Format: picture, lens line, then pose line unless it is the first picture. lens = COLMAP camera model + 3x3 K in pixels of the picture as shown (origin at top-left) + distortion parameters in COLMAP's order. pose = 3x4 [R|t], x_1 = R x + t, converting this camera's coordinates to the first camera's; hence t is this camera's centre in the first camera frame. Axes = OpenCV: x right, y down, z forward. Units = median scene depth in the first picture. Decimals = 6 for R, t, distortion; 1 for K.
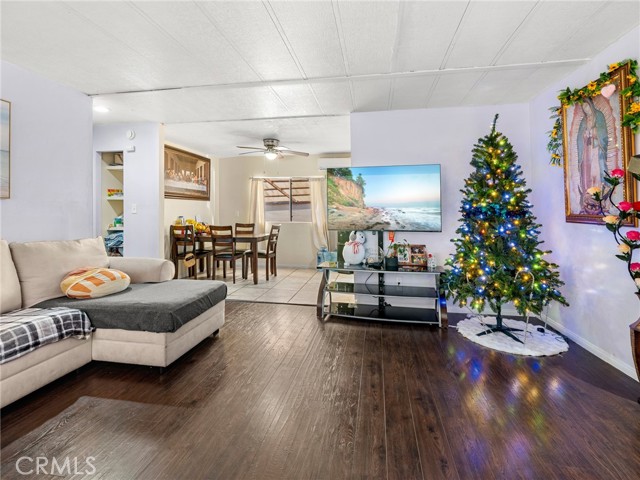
lens RADIAL K [[298.8, 0, 324.8], [0, 298.8, 224.5], [0, 0, 1]] dist [-0.000426, -0.000025]
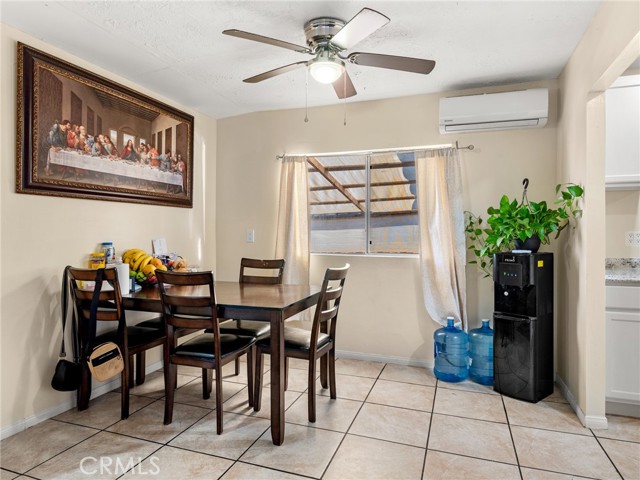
lens RADIAL K [[396.2, 0, 322.9], [0, 396.2, 235.5], [0, 0, 1]] dist [0.010406, 0.001612]
pose [[0.984107, 0.003677, -0.177538, -0.087016], [-0.009787, 0.999389, -0.033556, -0.020419], [0.177306, 0.034761, 0.983542, 0.482394]]
